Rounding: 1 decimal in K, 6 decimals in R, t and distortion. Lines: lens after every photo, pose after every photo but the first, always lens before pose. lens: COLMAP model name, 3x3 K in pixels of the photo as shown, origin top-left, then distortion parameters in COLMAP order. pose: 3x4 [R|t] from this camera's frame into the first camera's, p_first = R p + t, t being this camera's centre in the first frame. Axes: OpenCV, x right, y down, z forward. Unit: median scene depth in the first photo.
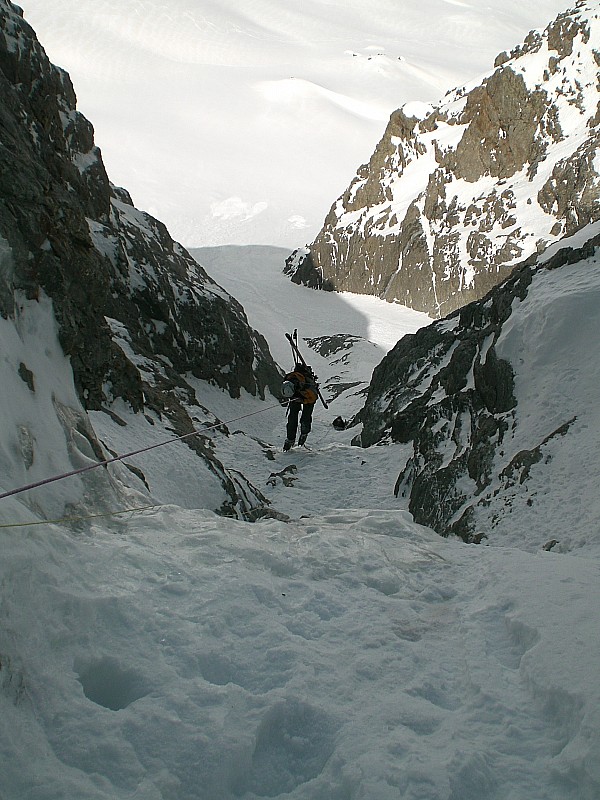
lens RADIAL K [[976.5, 0, 300.0], [0, 976.5, 400.0], [0, 0, 1]] dist [-0.024296, -0.402362]
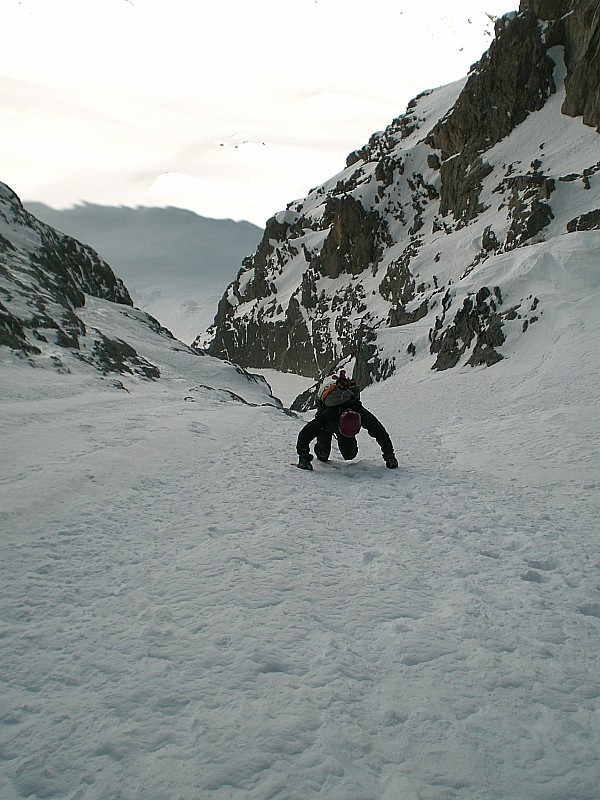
lens RADIAL K [[976.5, 0, 300.0], [0, 976.5, 400.0], [0, 0, 1]] dist [-0.024296, -0.402362]
pose [[0.987391, -0.117321, 0.106277, -0.035624], [0.124450, 0.990216, -0.063116, 0.024331], [-0.097832, 0.075547, 0.992331, -0.339855]]
